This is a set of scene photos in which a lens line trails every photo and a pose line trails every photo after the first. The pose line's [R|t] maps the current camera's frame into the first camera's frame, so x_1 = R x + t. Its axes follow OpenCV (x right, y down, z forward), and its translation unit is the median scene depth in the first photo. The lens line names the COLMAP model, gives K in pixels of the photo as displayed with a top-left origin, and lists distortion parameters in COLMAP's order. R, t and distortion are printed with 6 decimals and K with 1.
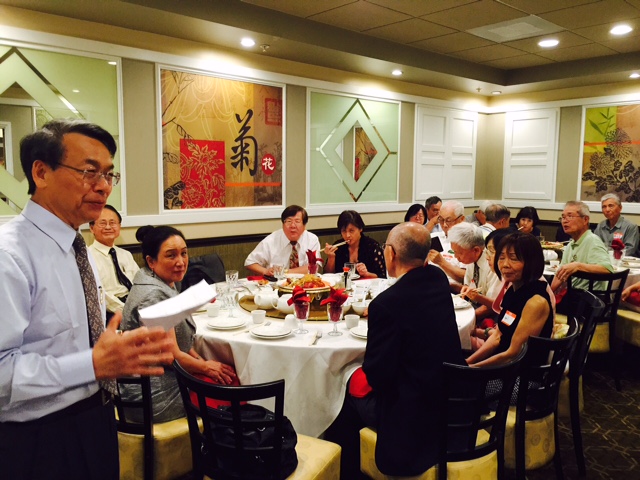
lens RADIAL K [[542.6, 0, 319.2], [0, 542.6, 237.6], [0, 0, 1]] dist [0.039062, -0.076859]
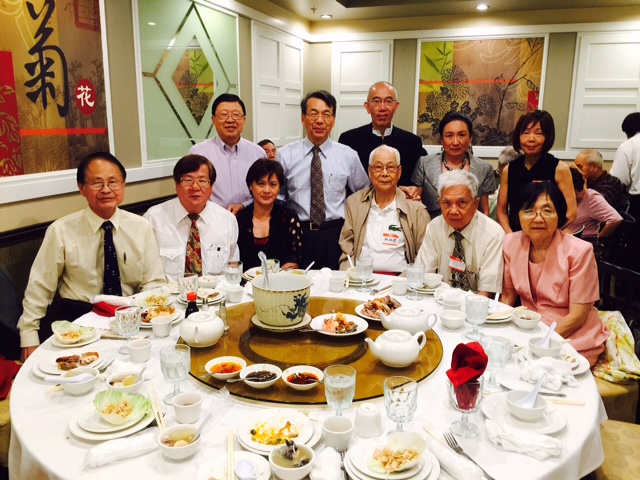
lens RADIAL K [[542.6, 0, 320.3], [0, 542.6, 243.0], [0, 0, 1]] dist [0.039062, -0.076859]
pose [[0.863339, -0.113536, 0.491687, -0.152958], [0.057062, 0.990076, 0.128427, -0.032230], [-0.501389, -0.082819, 0.861249, 0.285406]]
